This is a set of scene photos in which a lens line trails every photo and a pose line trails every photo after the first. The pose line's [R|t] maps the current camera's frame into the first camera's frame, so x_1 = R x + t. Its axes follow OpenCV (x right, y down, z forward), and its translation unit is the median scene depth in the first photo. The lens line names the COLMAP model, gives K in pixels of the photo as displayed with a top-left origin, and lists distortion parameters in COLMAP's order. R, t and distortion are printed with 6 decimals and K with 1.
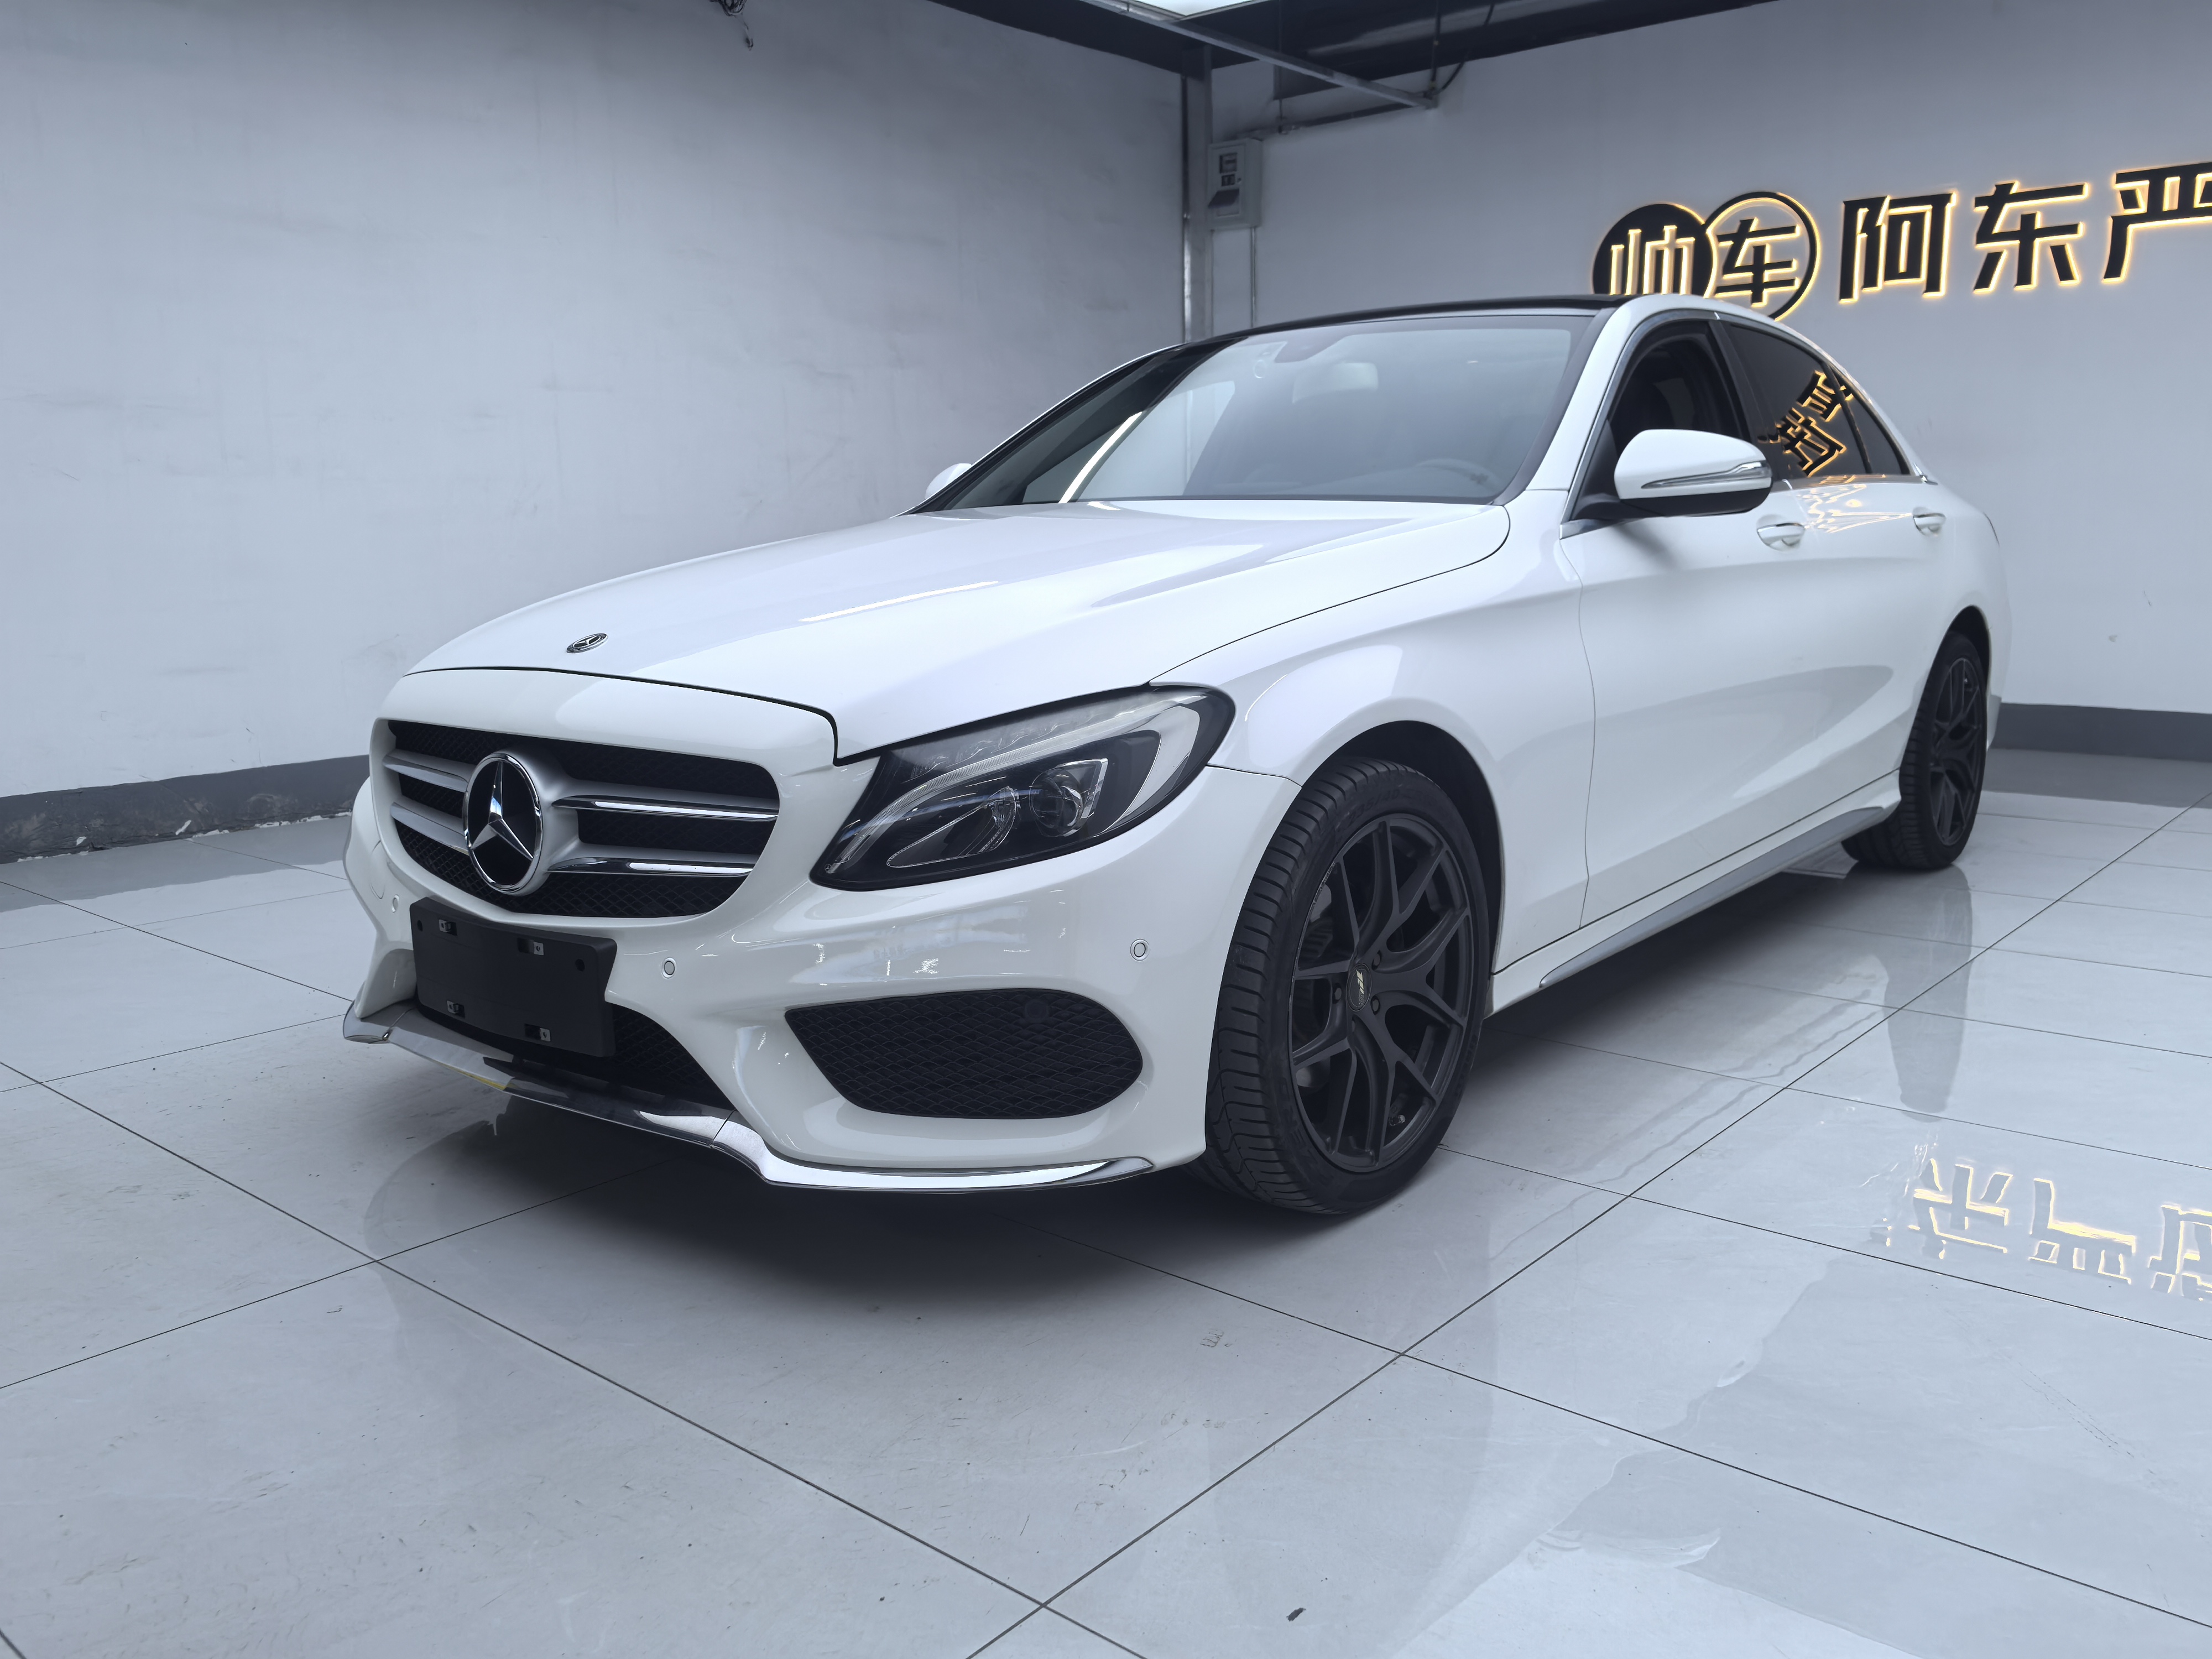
lens RADIAL K [[1776.8, 0, 1103.3], [0, 1776.8, 825.2], [0, 0, 1]] dist [0.057741, -0.079140]
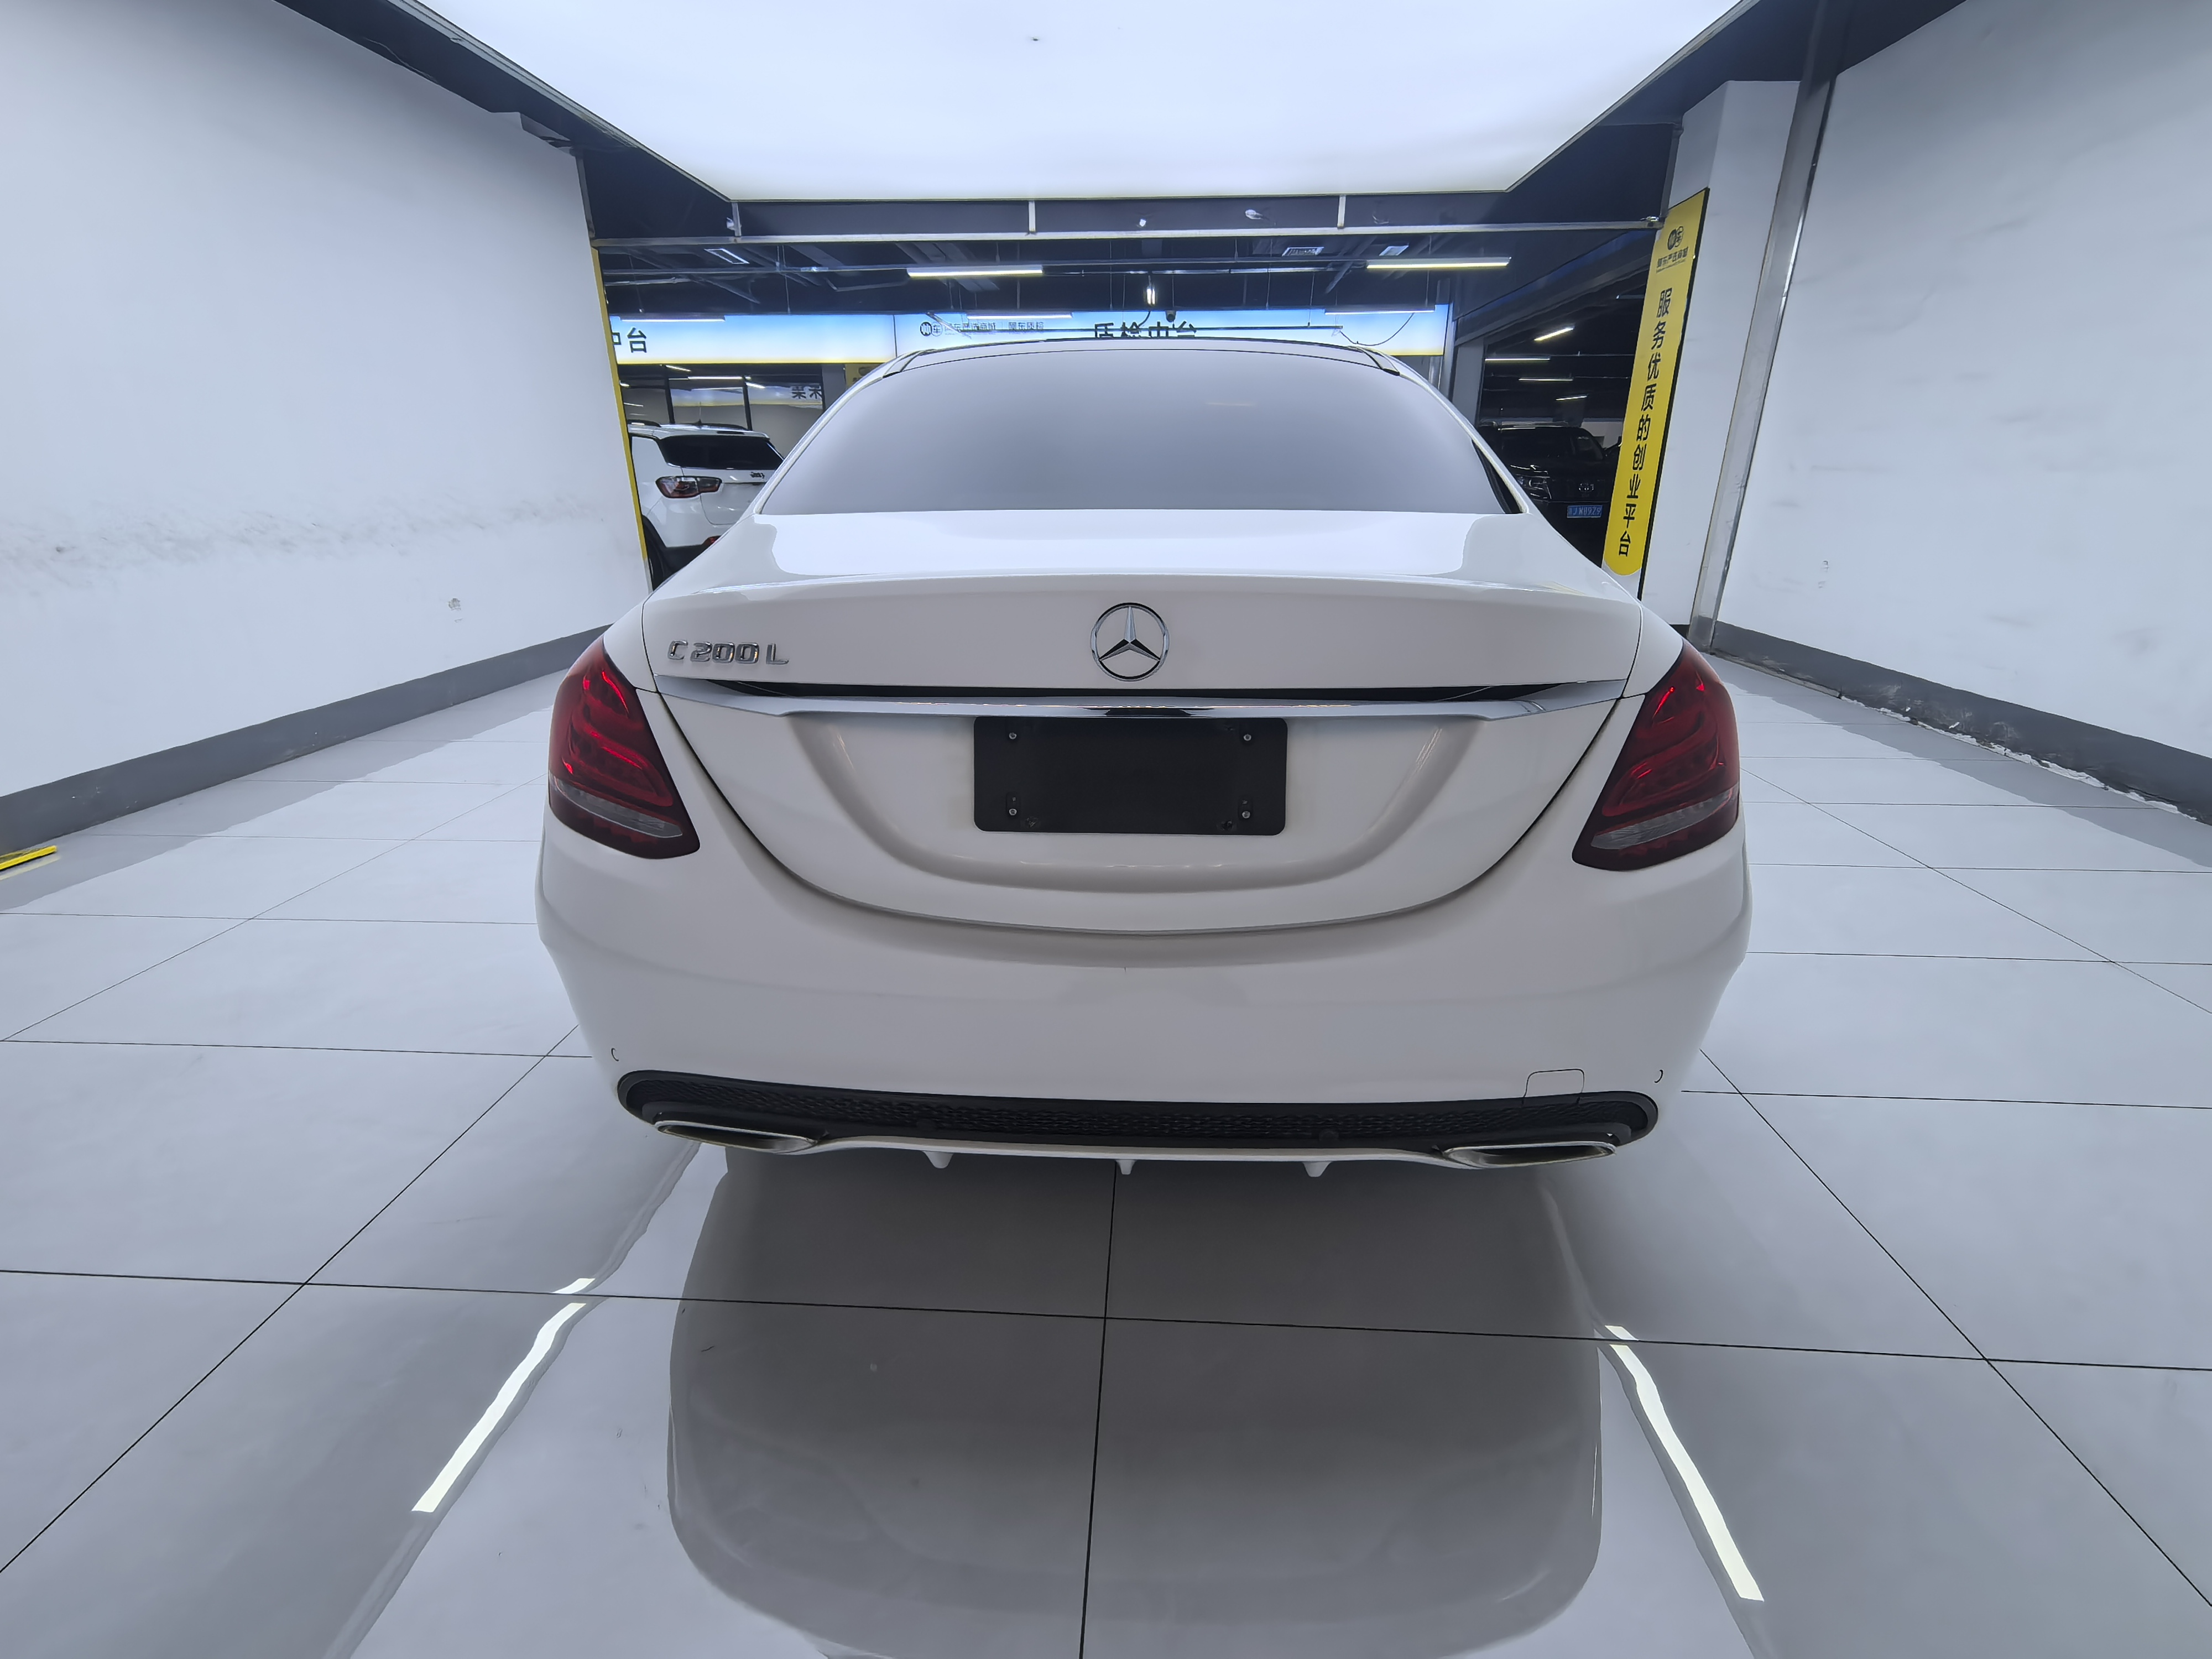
lens RADIAL K [[988.6, 0, 1104.0], [0, 988.6, 833.2], [0, 0, 1]] dist [0.004524, 0.001105]
pose [[-0.799104, 0.226934, -0.556717, 0.376002], [-0.085019, 0.874058, 0.478325, -0.191415], [0.595151, 0.429563, -0.679169, 0.928265]]
